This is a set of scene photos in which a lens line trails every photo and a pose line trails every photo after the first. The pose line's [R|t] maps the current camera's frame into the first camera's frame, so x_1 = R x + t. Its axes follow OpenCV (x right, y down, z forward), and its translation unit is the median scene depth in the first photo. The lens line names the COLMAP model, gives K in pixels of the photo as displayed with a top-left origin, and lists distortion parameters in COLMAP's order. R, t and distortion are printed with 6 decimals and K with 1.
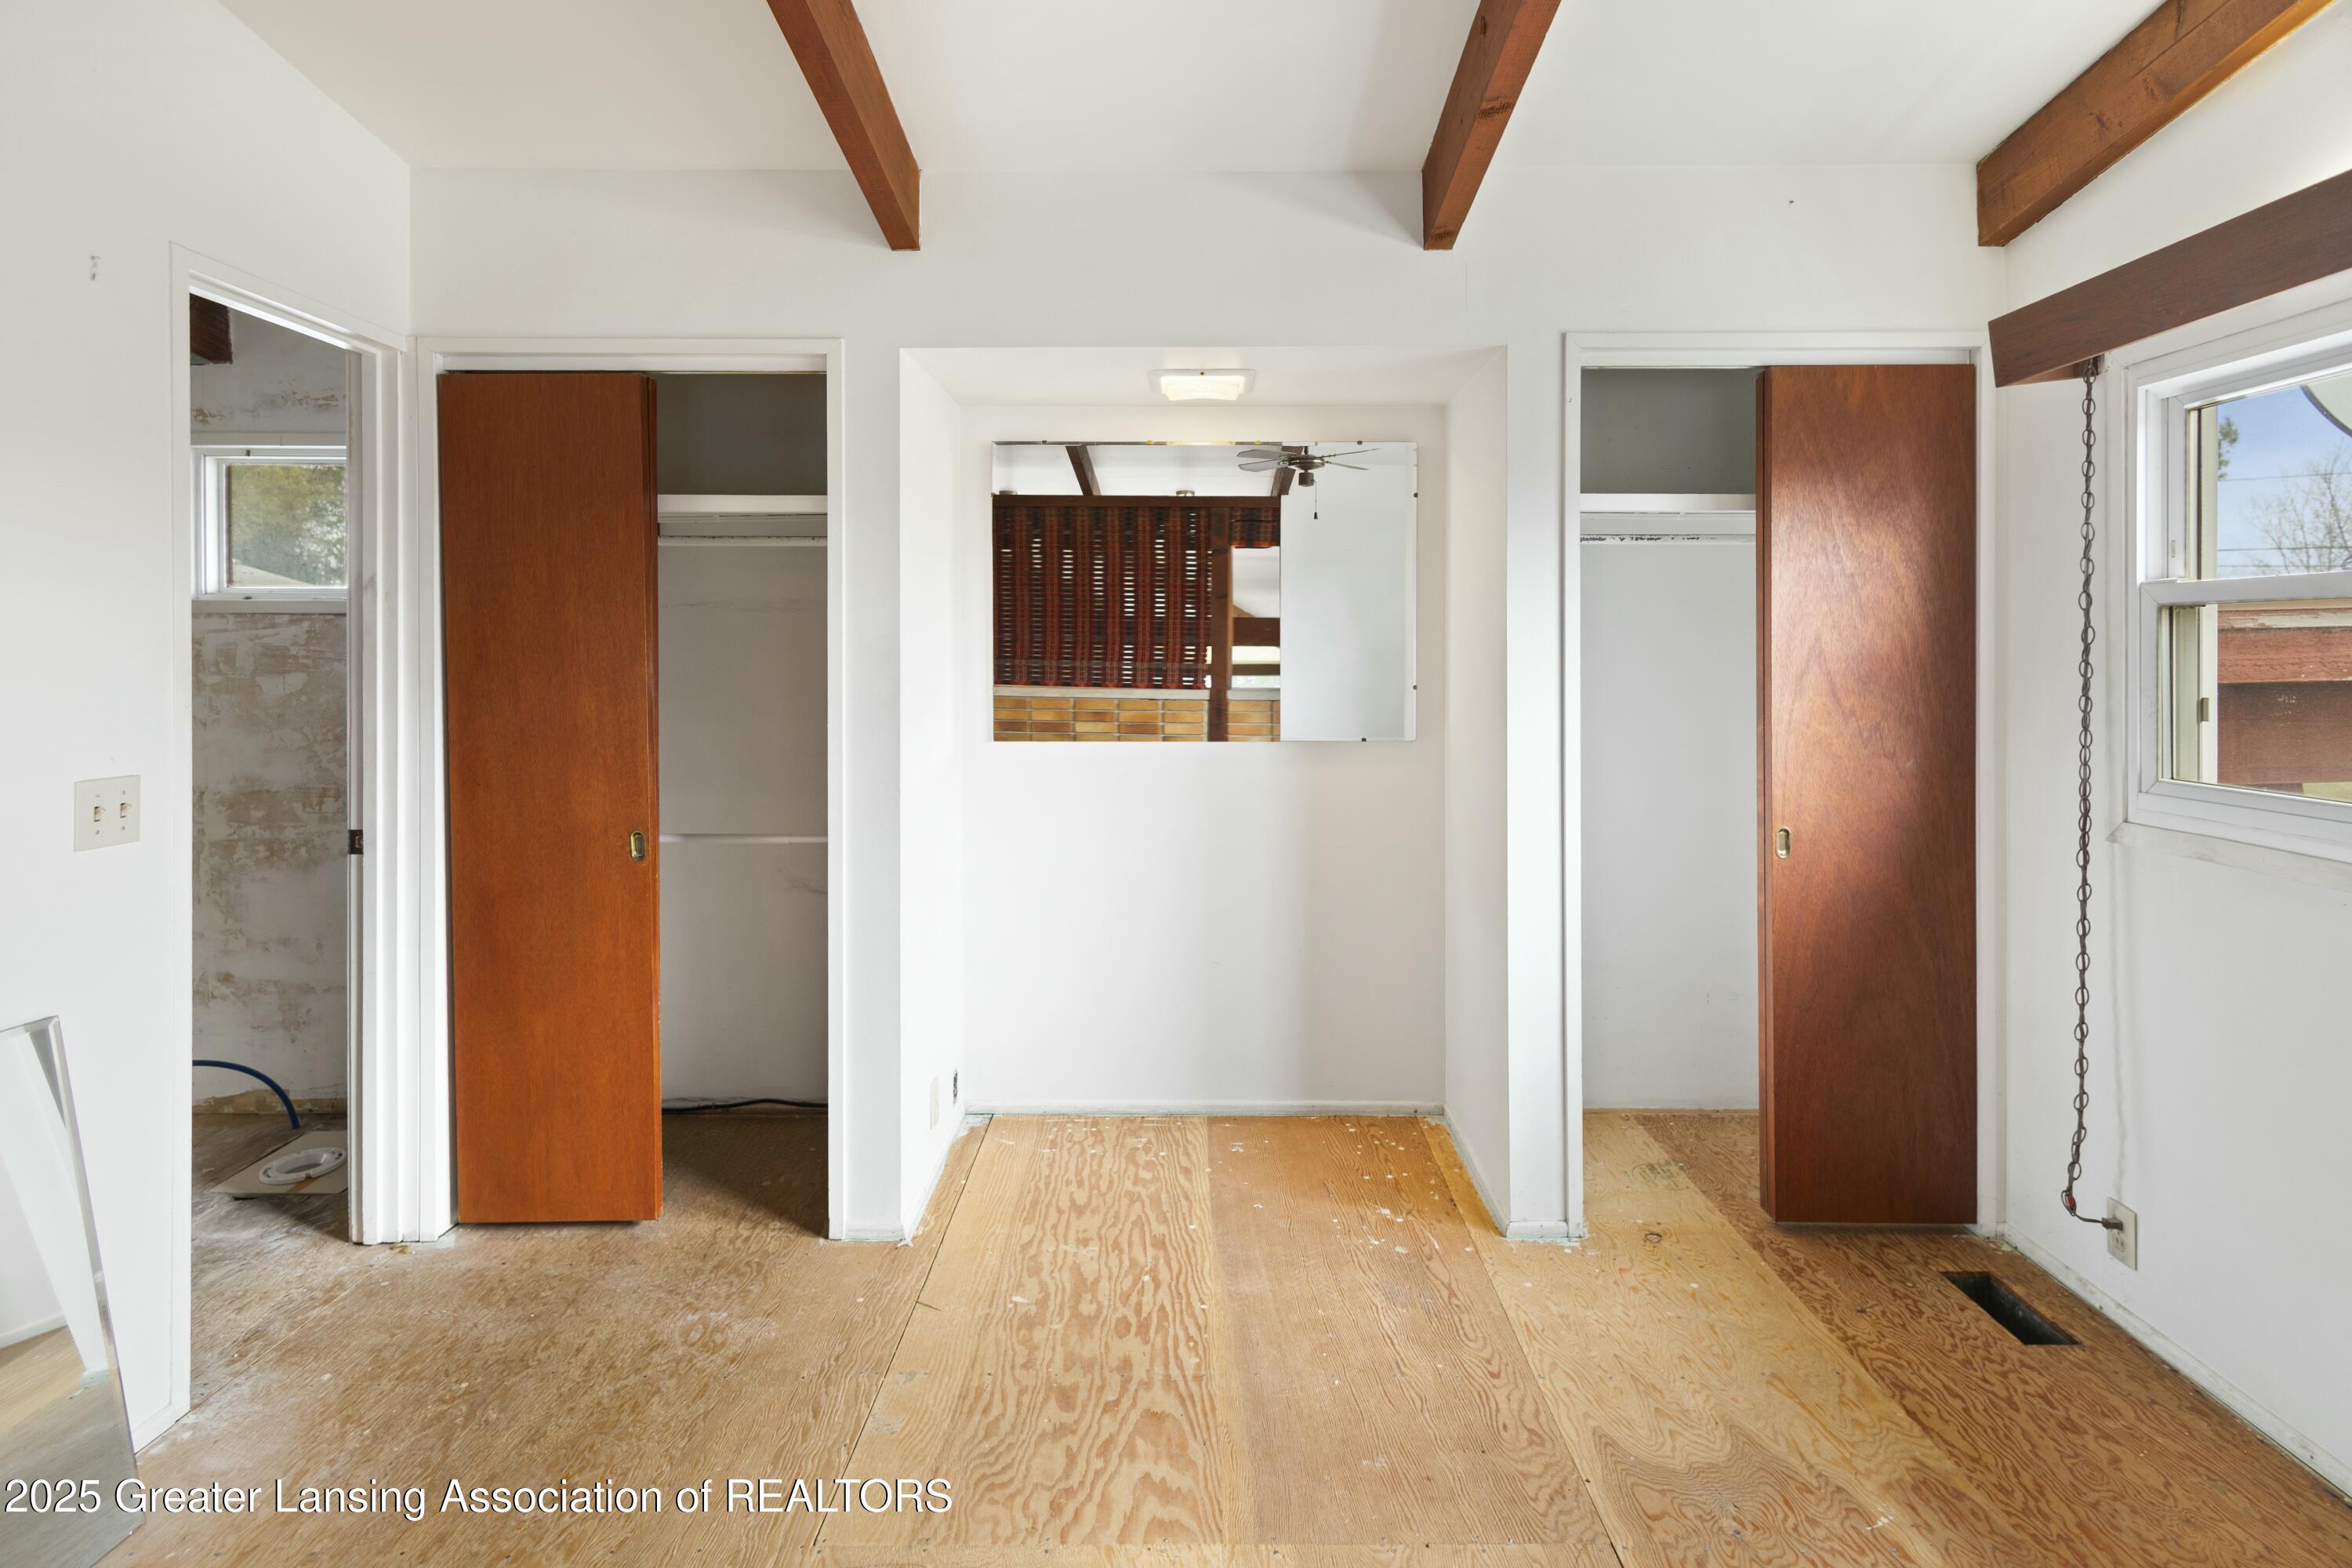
lens RADIAL K [[1096.5, 0, 1174.2], [0, 1096.5, 681.0], [0, 0, 1]] dist [0.023972, -0.010057]
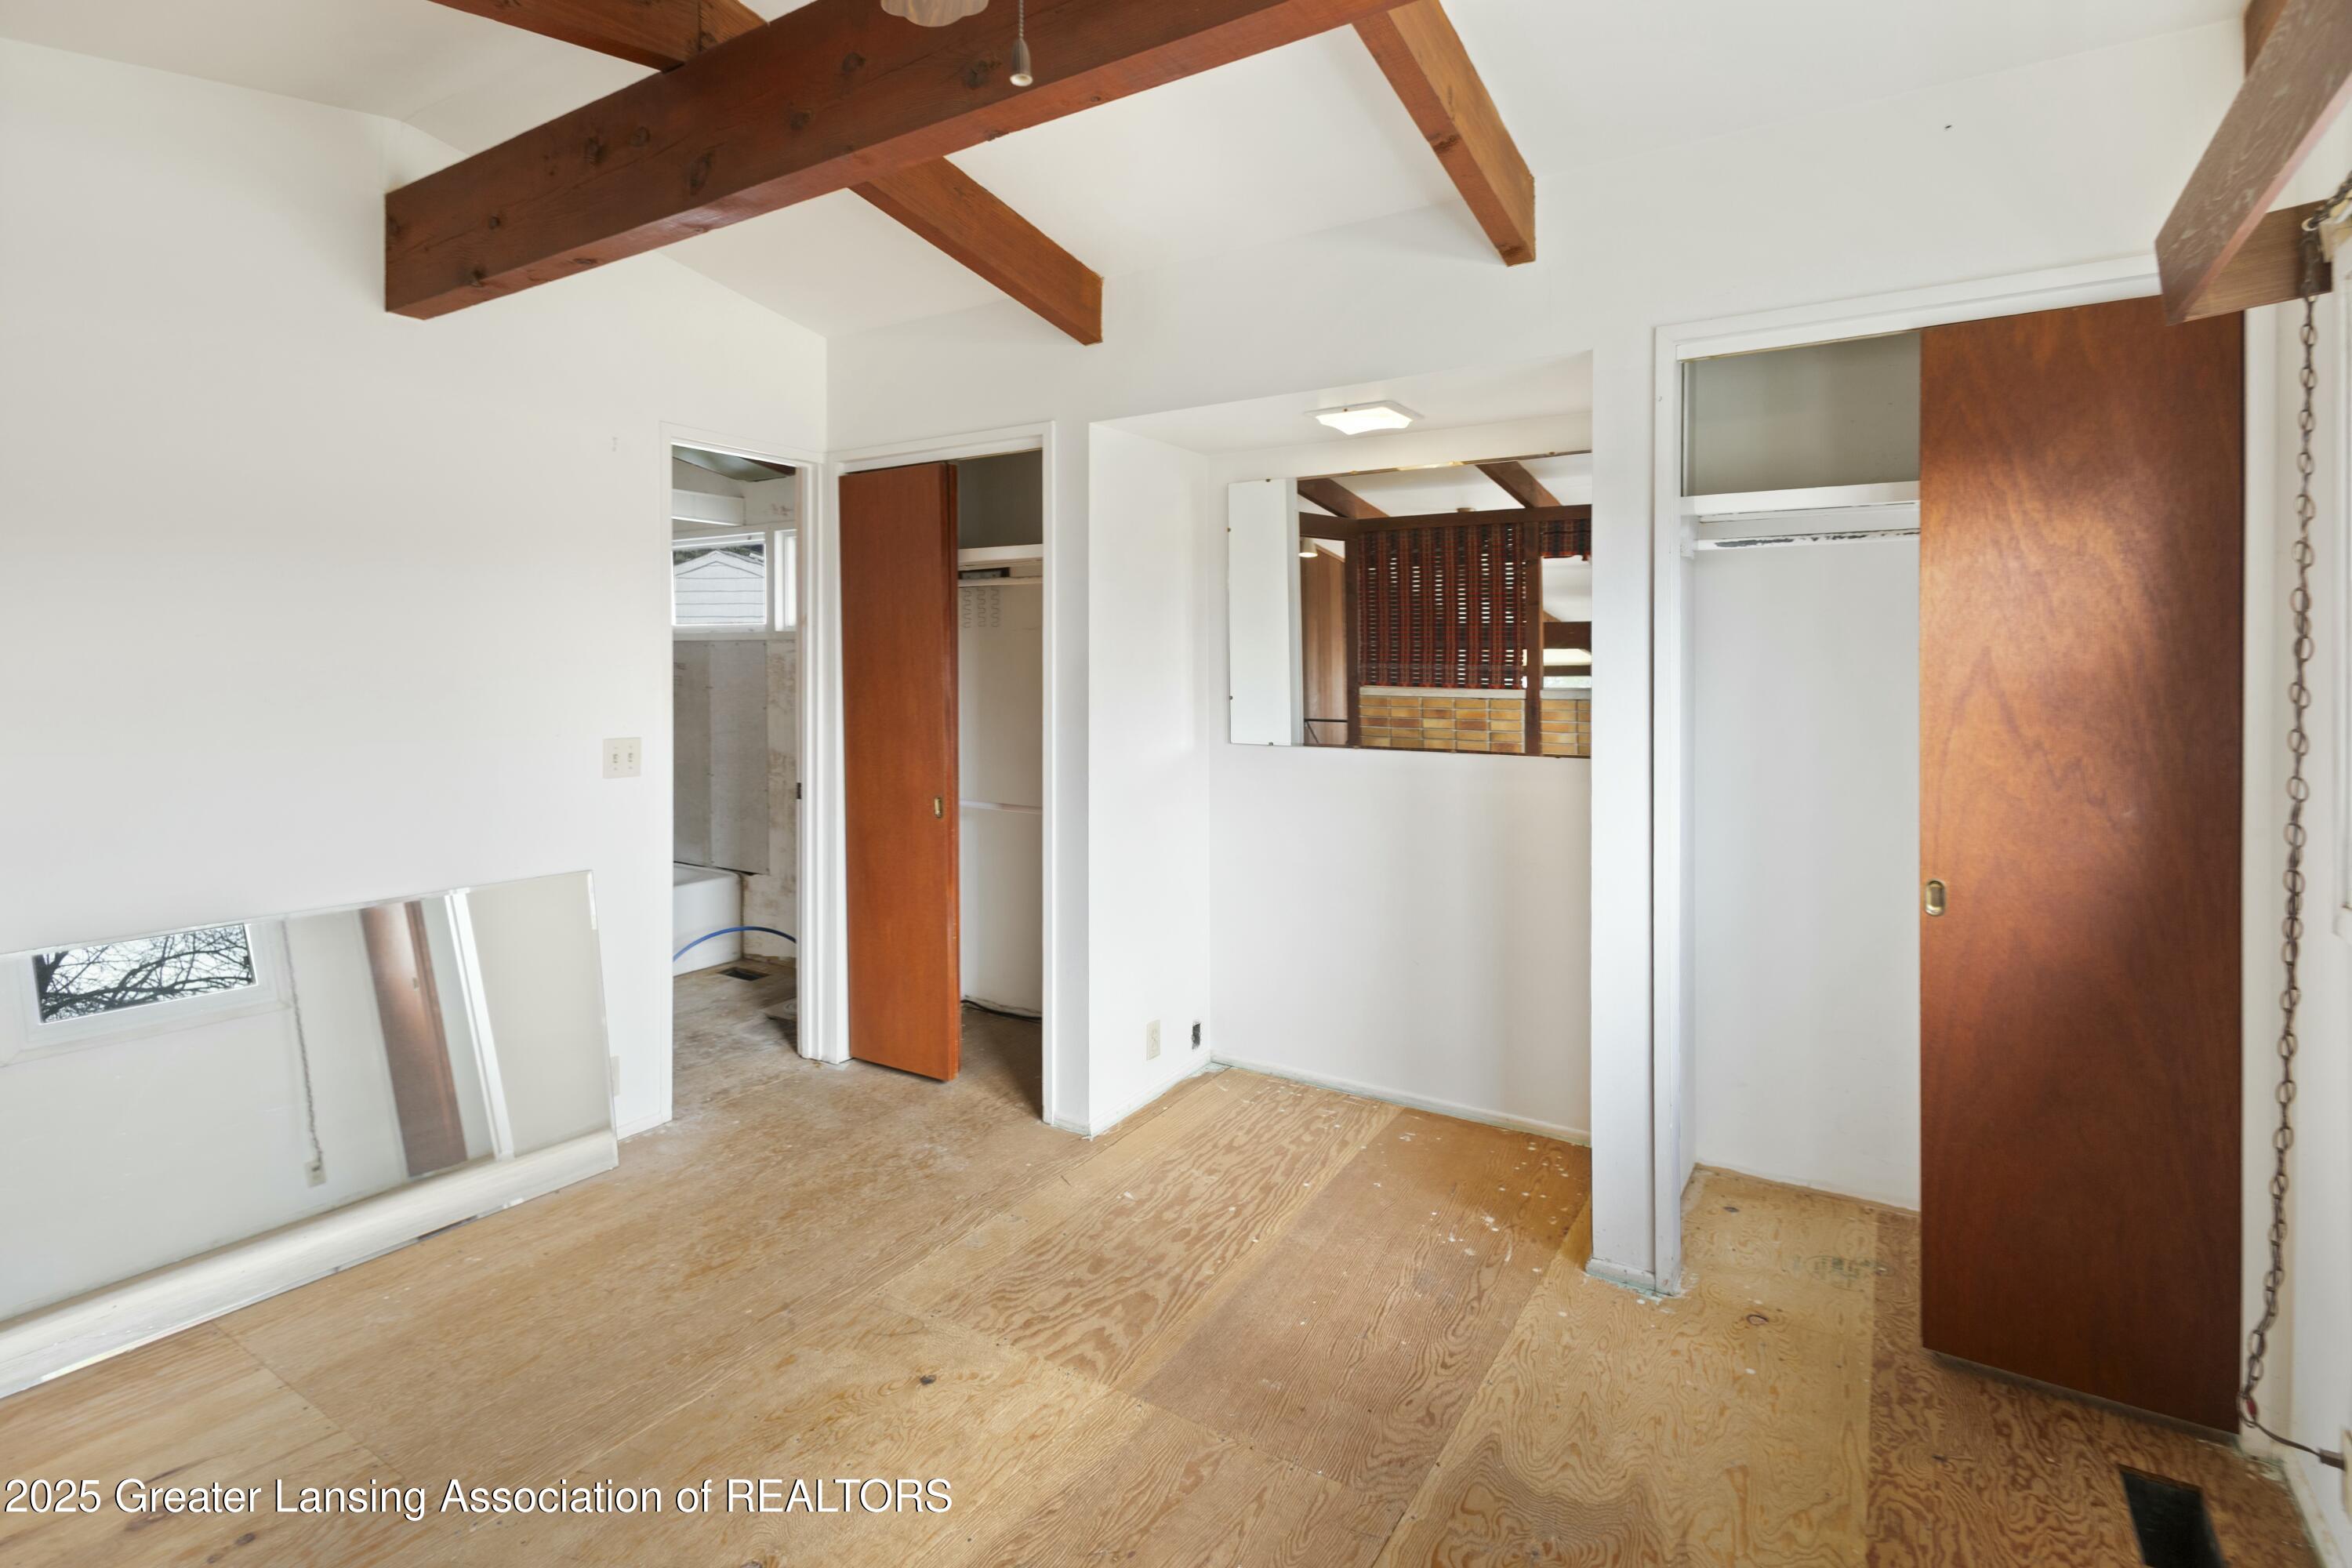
lens RADIAL K [[1141.6, 0, 1176.7], [0, 1141.6, 668.3], [0, 0, 1]] dist [0.020383, -0.007171]
pose [[0.843181, 0.003561, -0.537619, 0.536231], [-0.002076, 0.999992, 0.003368, -0.028481], [0.537626, -0.001724, 0.843181, -0.042013]]
